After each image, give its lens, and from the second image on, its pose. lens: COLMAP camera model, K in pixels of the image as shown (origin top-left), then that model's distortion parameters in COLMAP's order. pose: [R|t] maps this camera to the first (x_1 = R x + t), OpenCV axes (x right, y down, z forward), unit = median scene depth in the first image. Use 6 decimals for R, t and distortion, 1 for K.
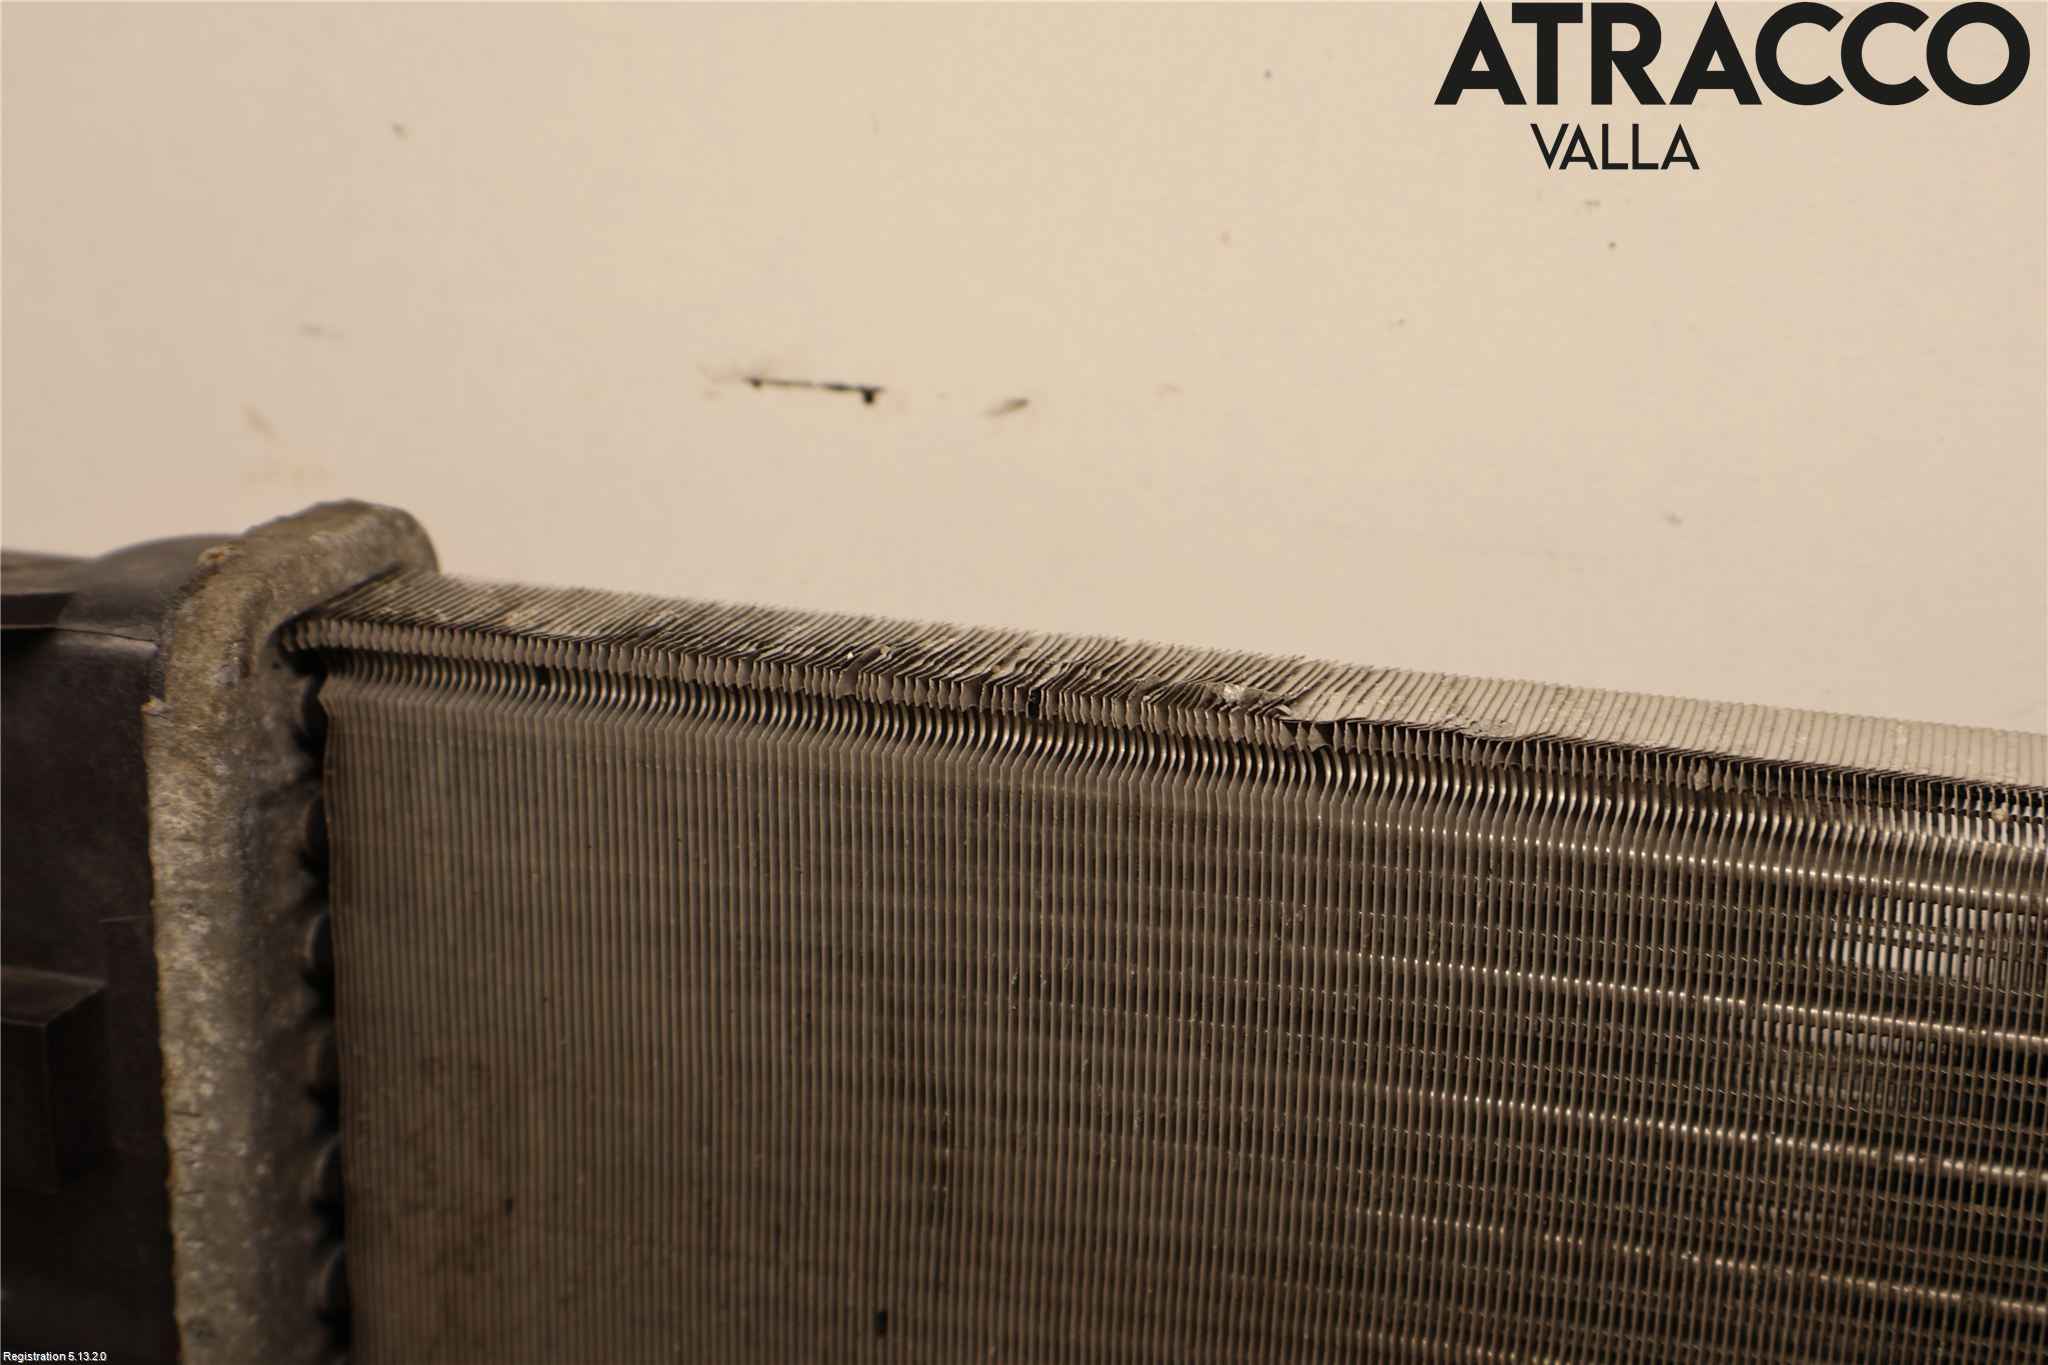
lens RADIAL K [[2827.9, 0, 1023.9], [0, 2827.9, 681.5], [0, 0, 1]] dist [-0.001887, 0.000000]
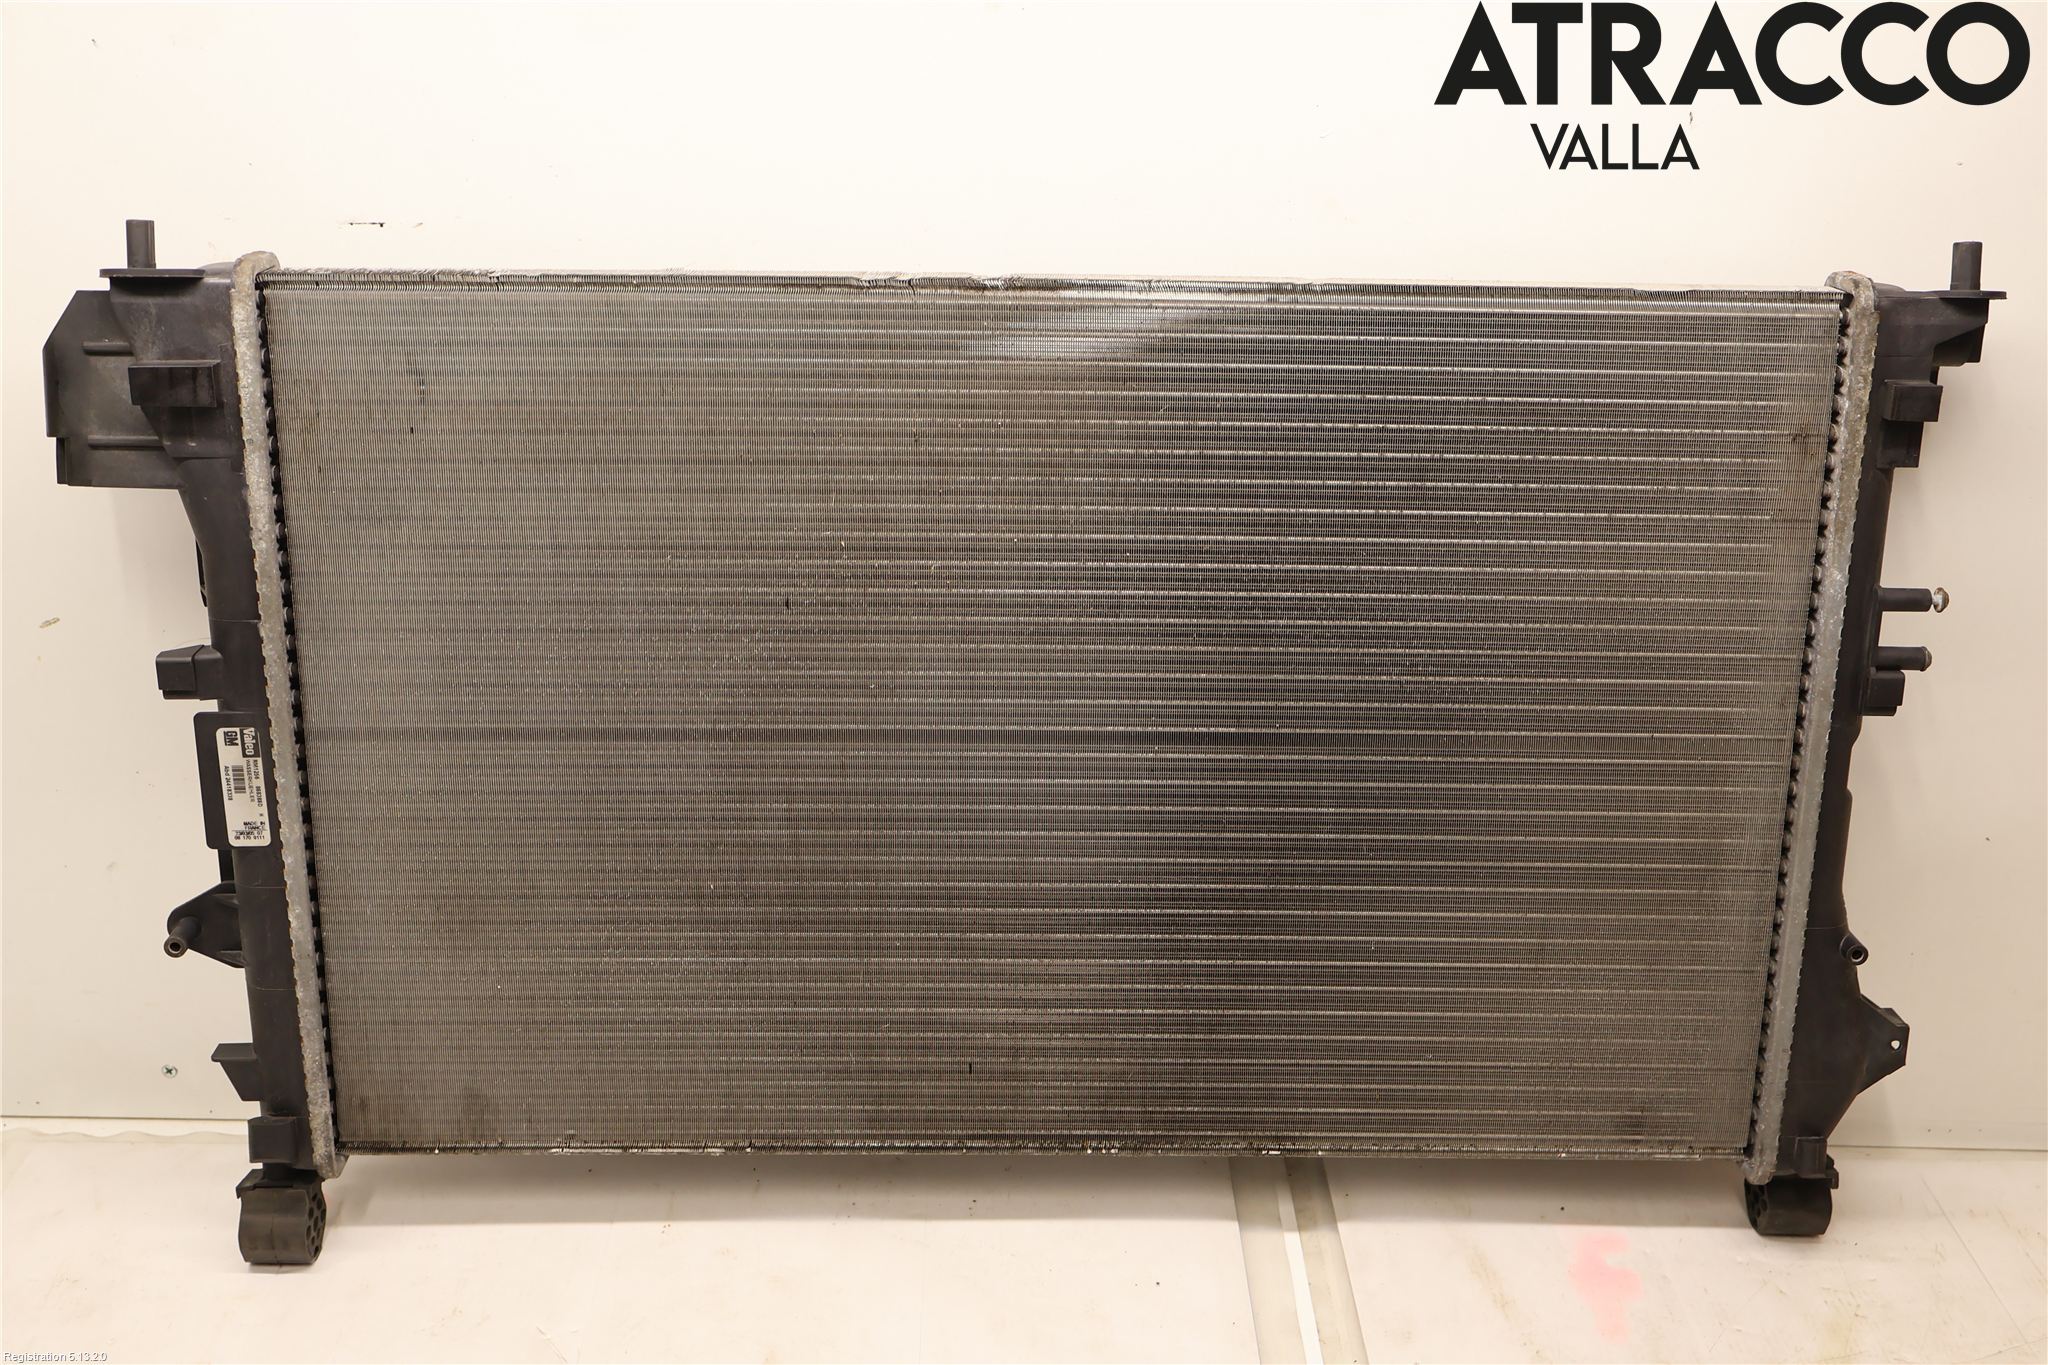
lens RADIAL K [[2347.9, 0, 1025.3], [0, 2347.9, 683.8], [0, 0, 1]] dist [-0.006800, 0.000000]
pose [[0.966073, -0.095094, 0.240127, -0.044150], [0.088693, 0.995358, 0.037352, 0.582355], [-0.242564, -0.014787, 0.970023, -2.828062]]
